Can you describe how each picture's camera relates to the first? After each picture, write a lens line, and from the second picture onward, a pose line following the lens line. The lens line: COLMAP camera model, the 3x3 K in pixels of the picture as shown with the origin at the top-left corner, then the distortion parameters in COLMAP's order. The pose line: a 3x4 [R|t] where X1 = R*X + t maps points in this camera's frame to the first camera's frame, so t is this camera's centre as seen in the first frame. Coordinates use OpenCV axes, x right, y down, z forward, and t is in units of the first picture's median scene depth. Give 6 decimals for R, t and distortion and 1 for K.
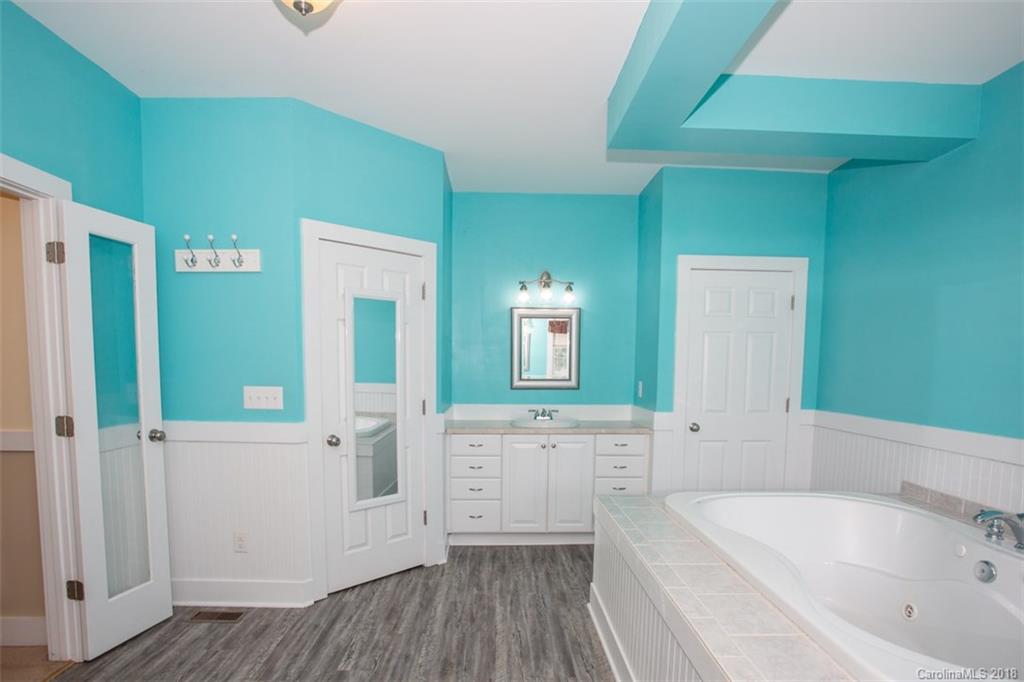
lens RADIAL K [[520.1, 0, 509.8], [0, 520.1, 414.8], [0, 0, 1]] dist [-0.065885, 0.024986]
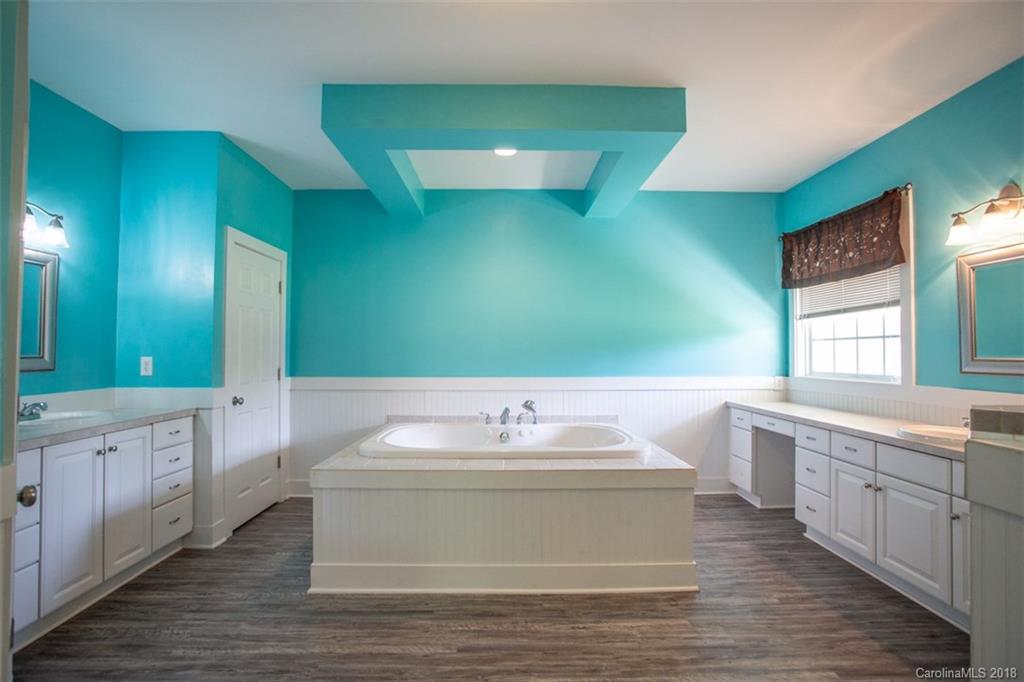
lens RADIAL K [[494.8, 0, 512.0], [0, 494.8, 341.0], [0, 0, 1]] dist [-0.072451, 0.025934]
pose [[0.005745, 0.021100, 0.999761, -0.586216], [0.099299, 0.994824, -0.021567, -0.018039], [-0.995041, 0.099399, 0.003620, 0.483544]]
